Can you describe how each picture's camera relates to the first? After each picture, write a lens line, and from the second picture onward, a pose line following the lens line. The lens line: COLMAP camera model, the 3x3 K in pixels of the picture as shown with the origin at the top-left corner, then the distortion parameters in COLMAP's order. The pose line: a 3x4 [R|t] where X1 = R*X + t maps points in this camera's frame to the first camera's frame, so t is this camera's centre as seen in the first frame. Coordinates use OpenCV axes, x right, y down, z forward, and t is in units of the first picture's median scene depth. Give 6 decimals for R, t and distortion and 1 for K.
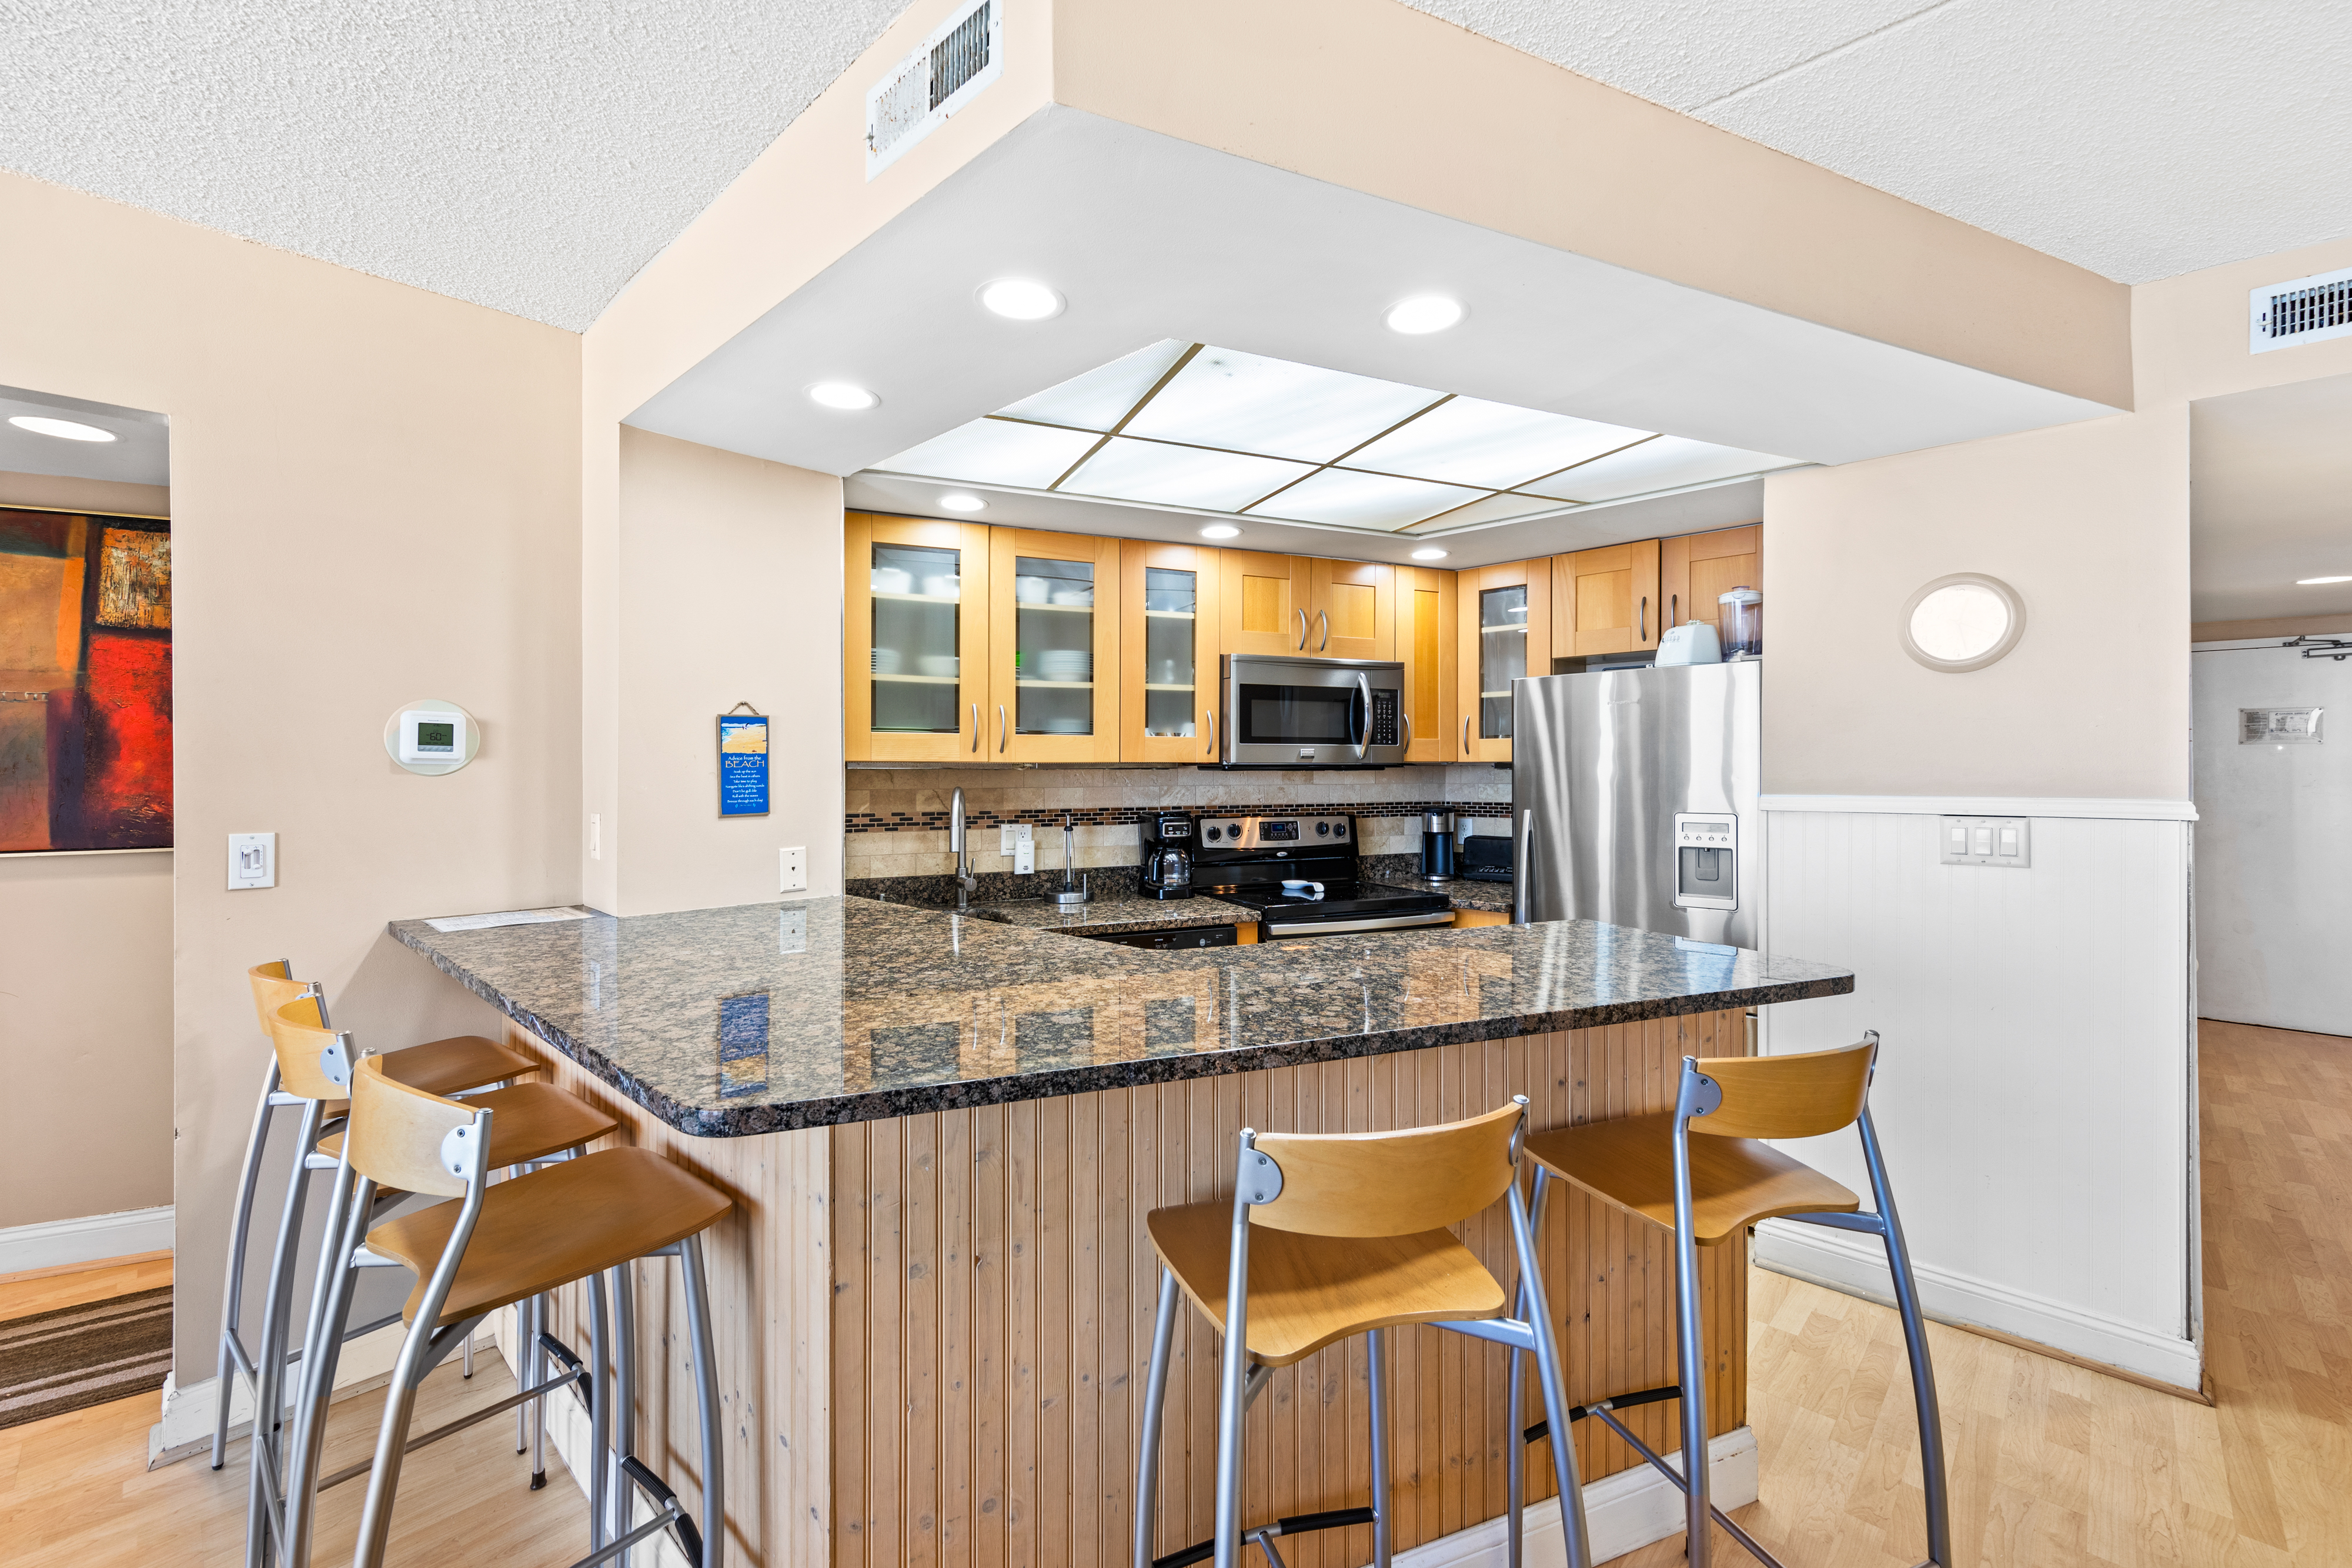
lens RADIAL K [[975.8, 0, 1171.8], [0, 975.8, 771.8], [0, 0, 1]] dist [0.001164, 0.000213]
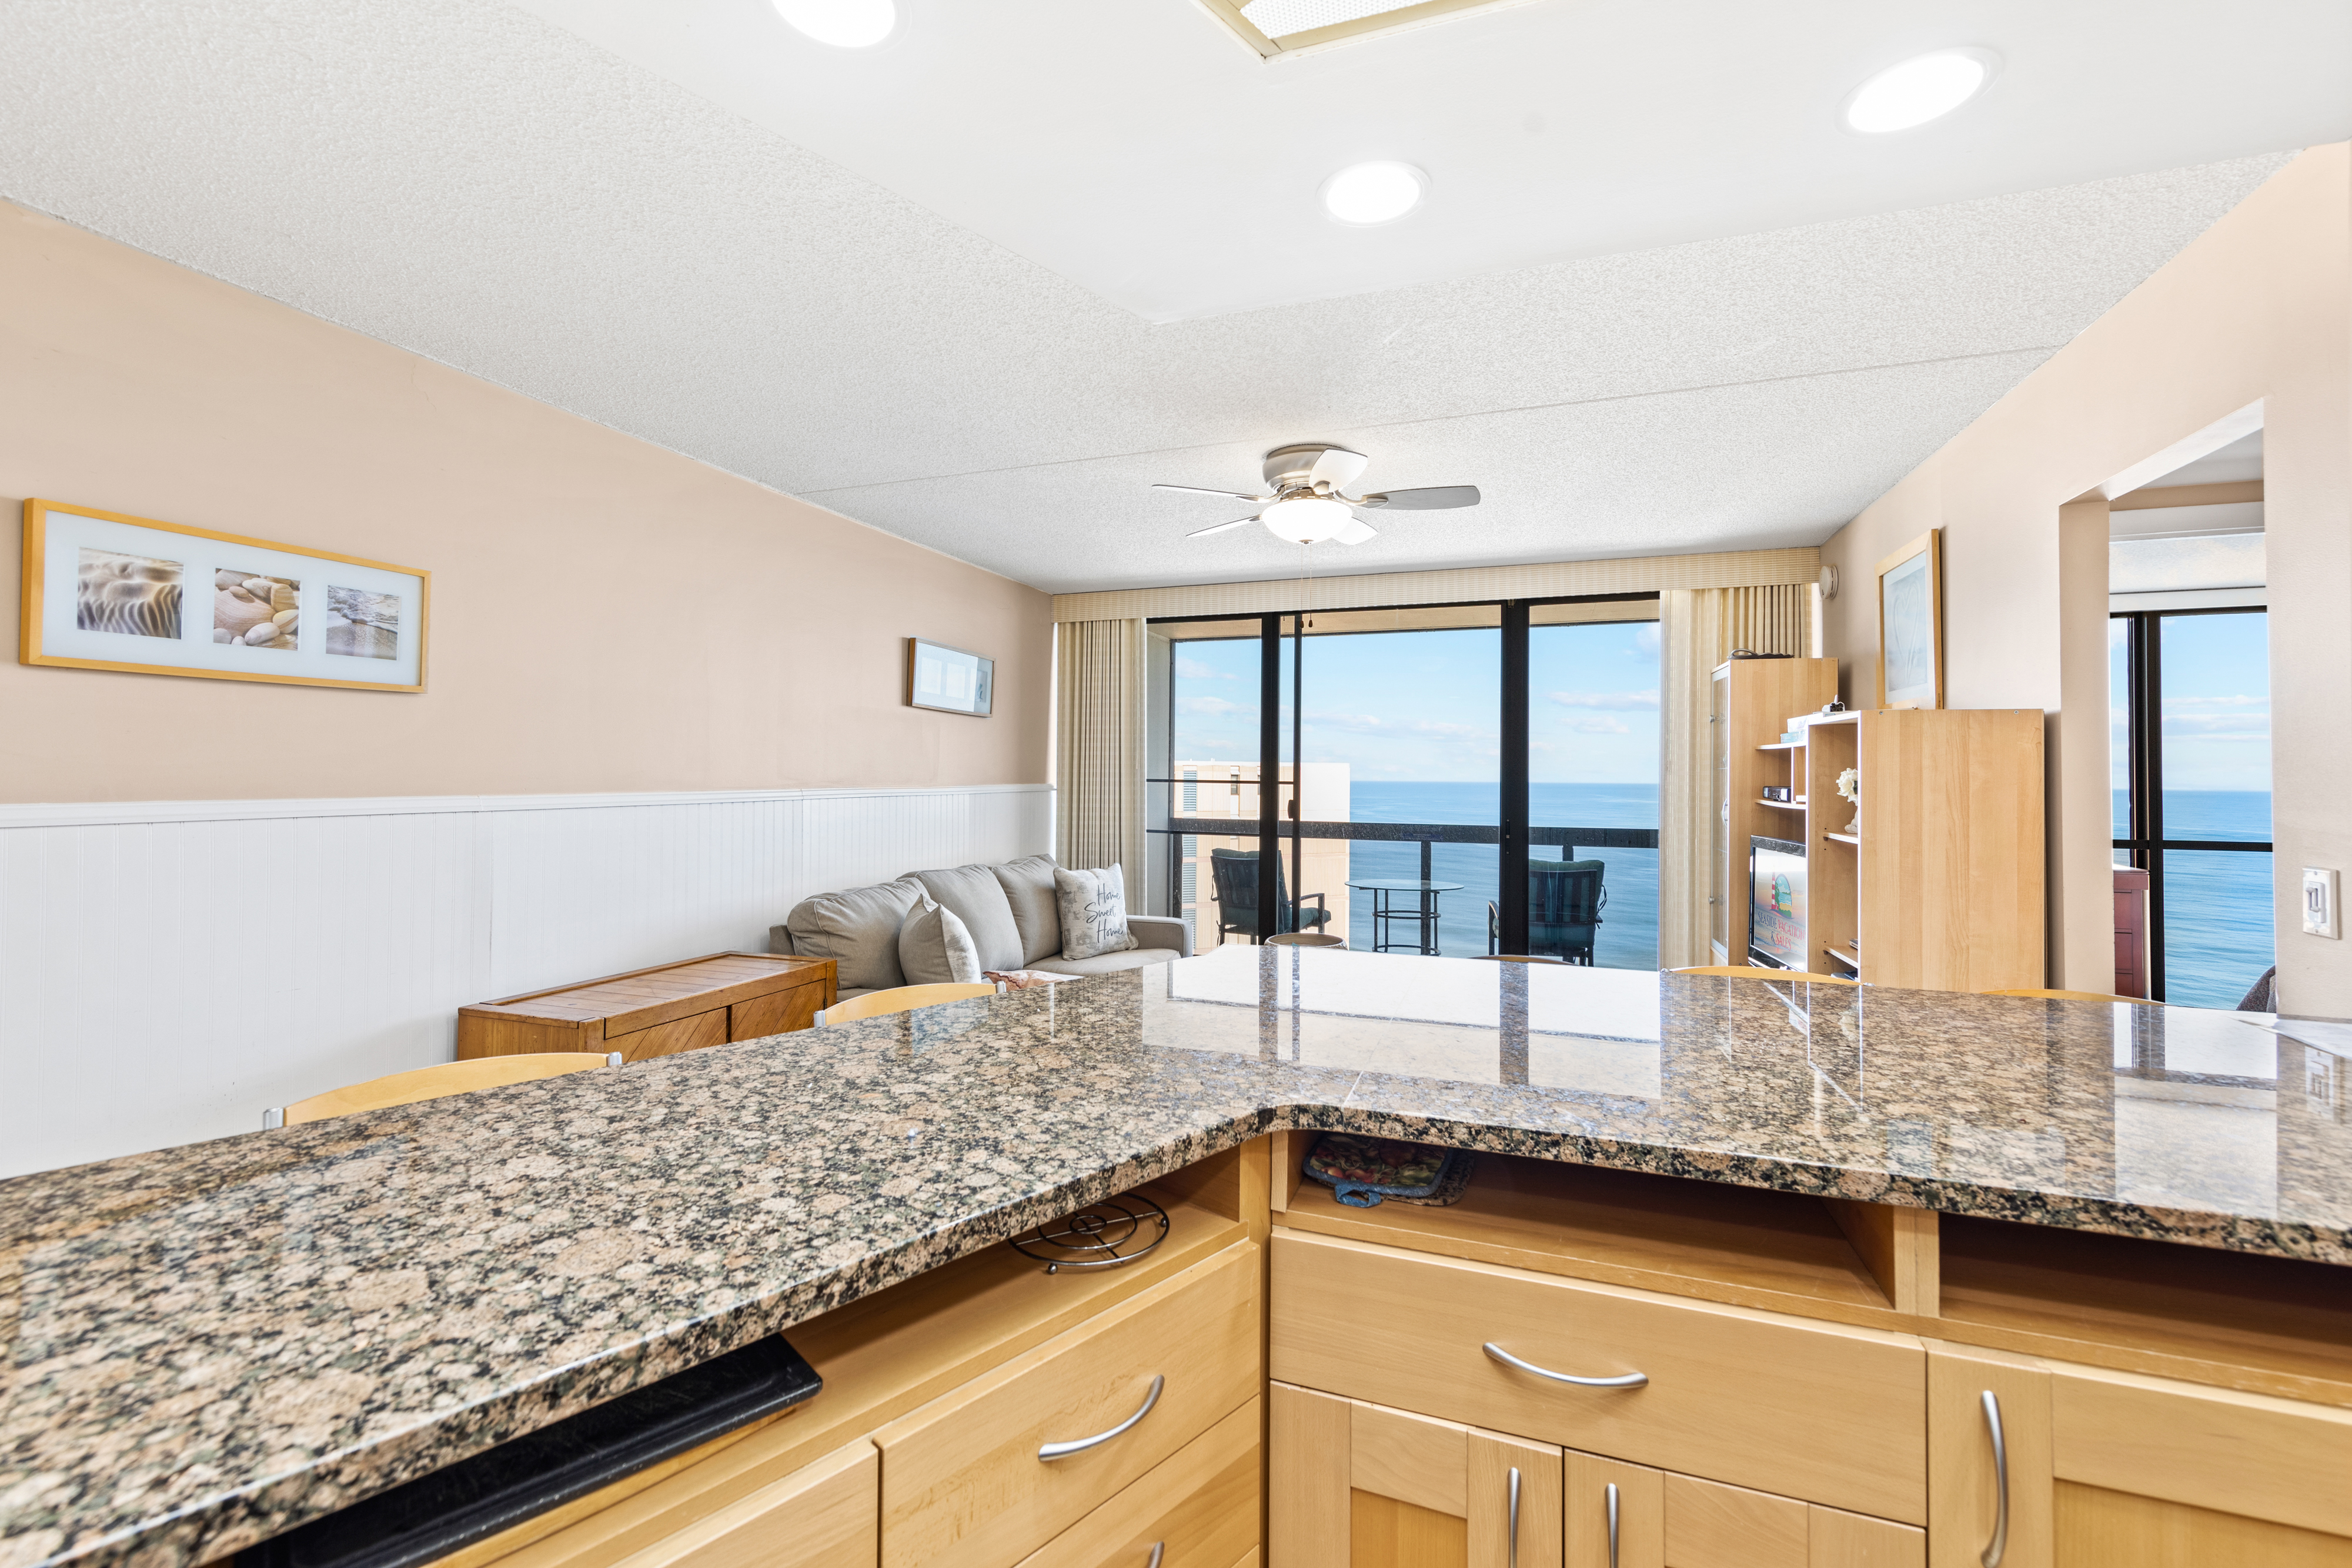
lens RADIAL K [[975.8, 0, 1171.8], [0, 975.8, 771.8], [0, 0, 1]] dist [0.001164, 0.000213]
pose [[-0.913885, -0.008650, -0.405880, 0.149152], [-0.008597, 0.999961, -0.001954, -0.004165], [0.405881, 0.001703, -0.913924, 0.789259]]
